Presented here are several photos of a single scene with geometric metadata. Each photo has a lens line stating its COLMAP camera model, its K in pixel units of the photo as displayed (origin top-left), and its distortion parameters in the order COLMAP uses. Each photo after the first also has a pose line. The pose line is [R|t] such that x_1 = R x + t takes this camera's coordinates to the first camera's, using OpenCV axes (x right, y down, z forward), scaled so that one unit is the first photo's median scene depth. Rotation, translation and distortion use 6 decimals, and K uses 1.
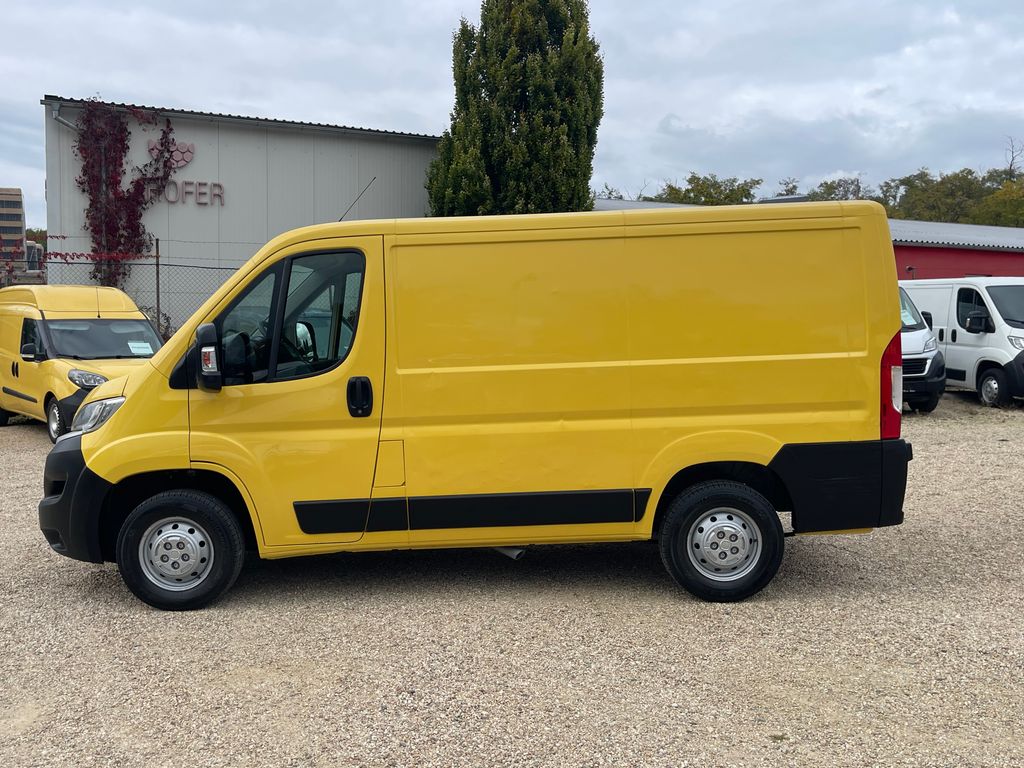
lens RADIAL K [[945.5, 0, 505.3], [0, 945.5, 373.2], [0, 0, 1]] dist [0.037018, 0.000000]
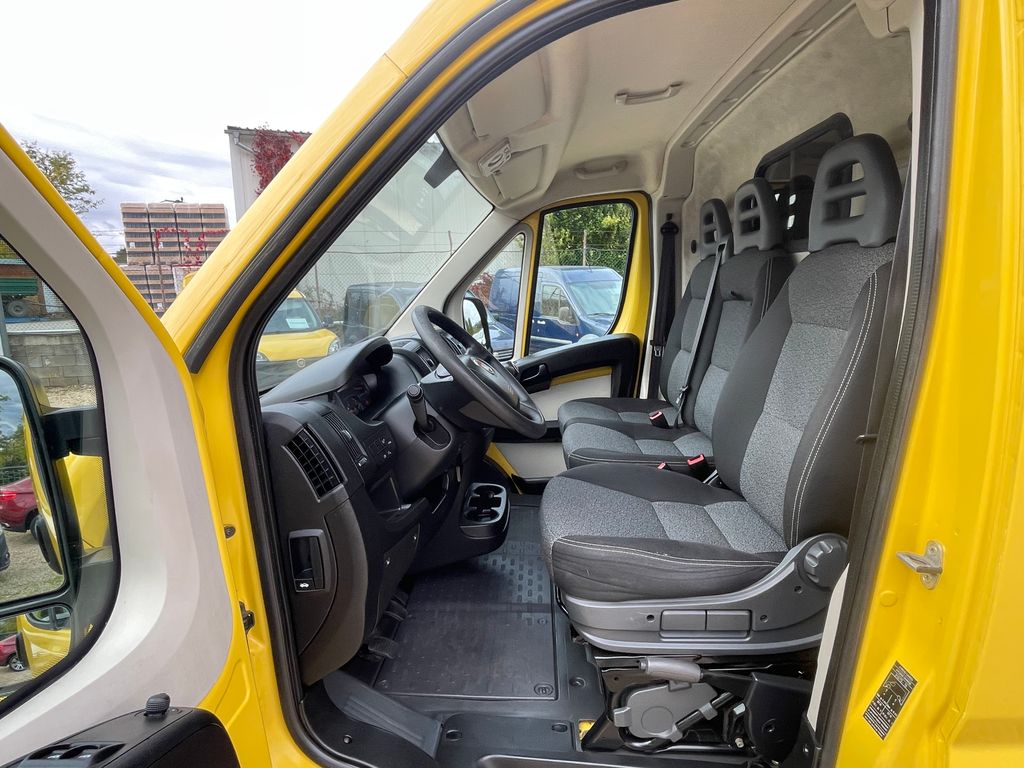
lens RADIAL K [[574.0, 0, 511.0], [0, 574.0, 388.1], [0, 0, 1]] dist [0.000796, -0.003154]
pose [[0.997809, -0.024855, -0.061309, -0.230673], [0.031799, 0.992853, 0.115025, -0.052610], [0.058012, -0.116723, 0.991469, 0.852553]]
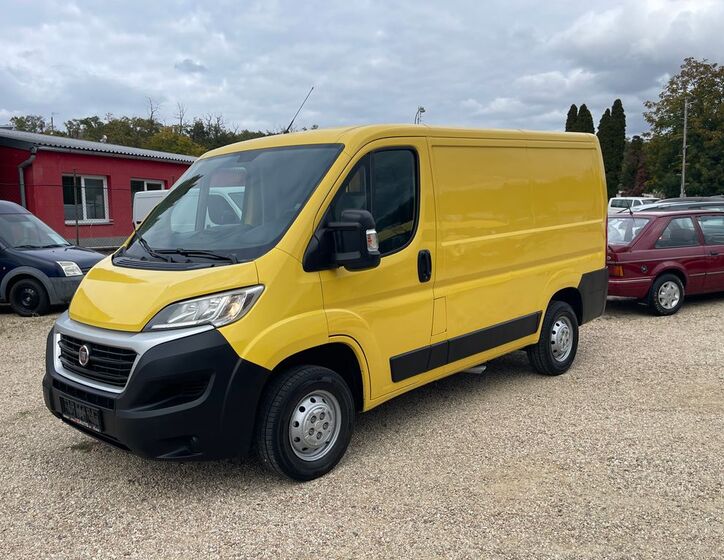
lens RADIAL K [[674.1, 0, 364.2], [0, 674.1, 280.5], [0, 0, 1]] dist [0.024220, 0.000000]
pose [[0.695696, -0.093215, 0.712263, -0.835409], [0.071062, 0.995612, 0.060888, -0.015682], [-0.714813, 0.008255, 0.699267, 0.423725]]
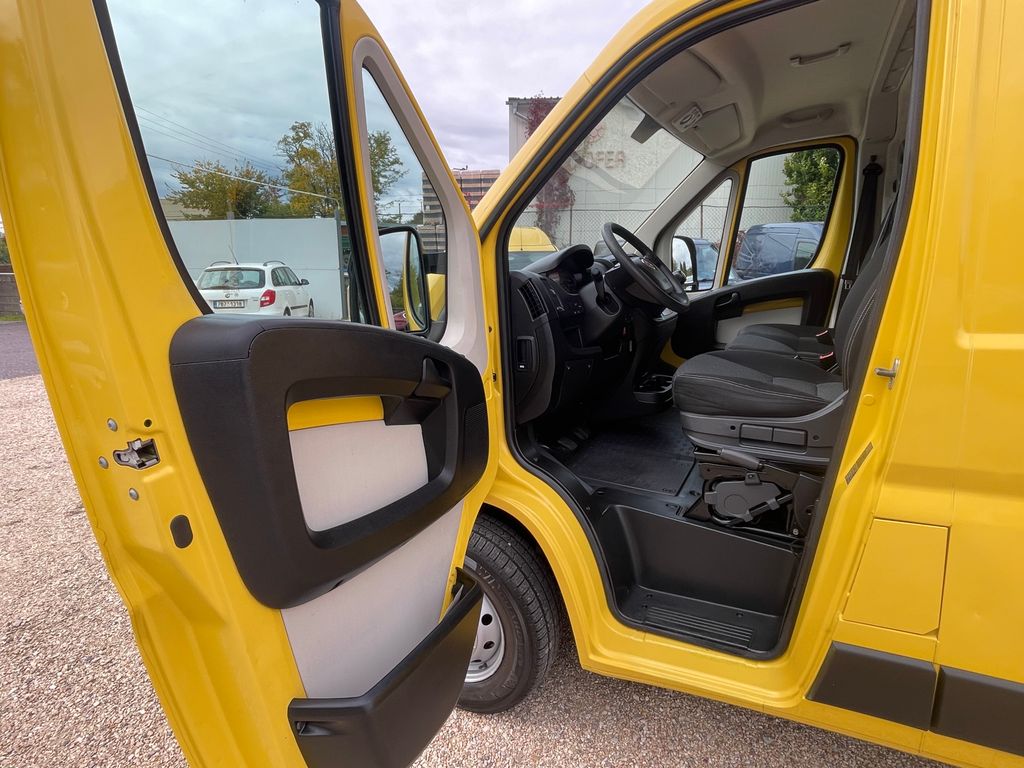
lens RADIAL K [[574.0, 0, 505.0], [0, 574.0, 384.1], [0, 0, 1]] dist [0.000796, -0.003154]
pose [[0.880156, 0.087149, -0.466615, -0.159403], [-0.009386, 0.986005, 0.166449, -0.018651], [0.474591, -0.142122, 0.868657, 0.722568]]
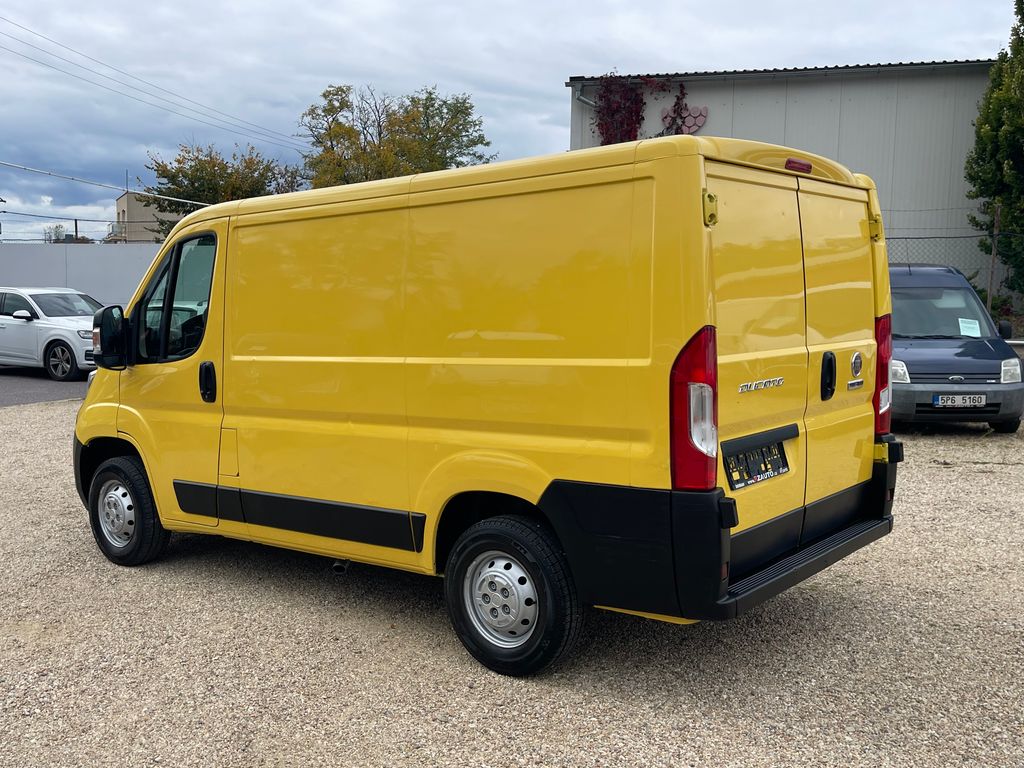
lens RADIAL K [[1011.2, 0, 507.4], [0, 1011.2, 381.3], [0, 0, 1]] dist [0.022495, 0.000000]
pose [[0.780885, 0.056728, -0.622094, 0.738565], [-0.034787, 0.998272, 0.047364, -0.036362], [0.623706, -0.015345, 0.781508, 0.360226]]
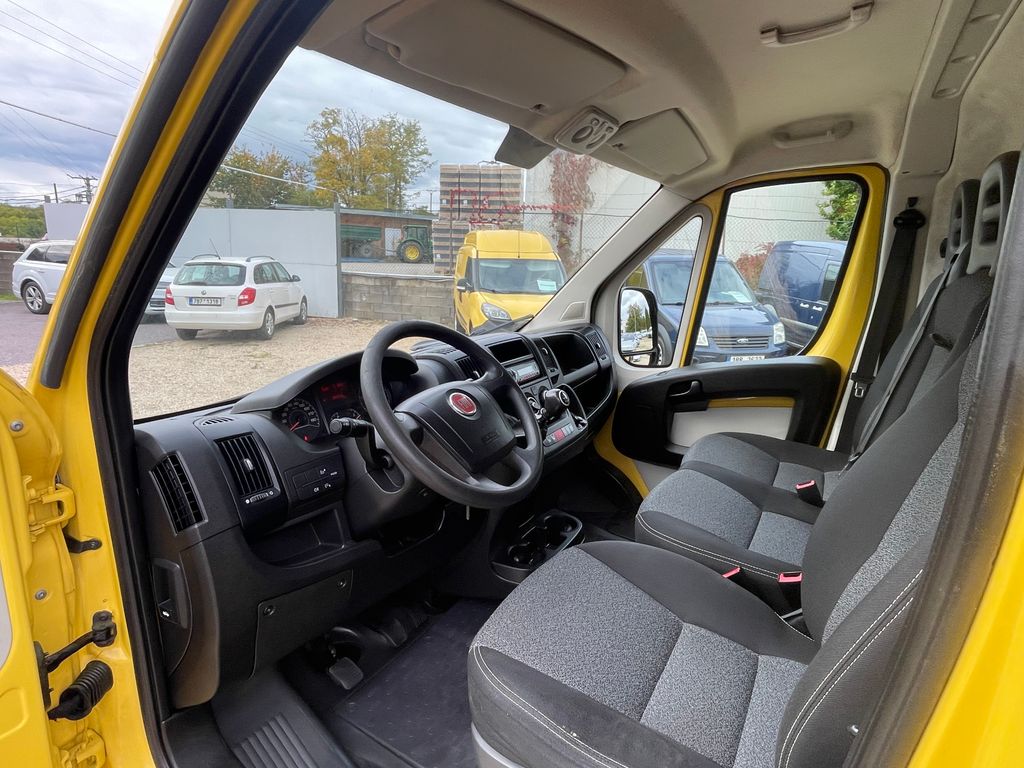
lens RADIAL K [[574.0, 0, 498.9], [0, 574.0, 389.3], [0, 0, 1]] dist [0.000796, -0.003154]
pose [[0.849584, 0.145703, -0.506929, -0.145563], [-0.056836, 0.980782, 0.186645, -0.076934], [0.524382, -0.129759, 0.841538, 0.934976]]
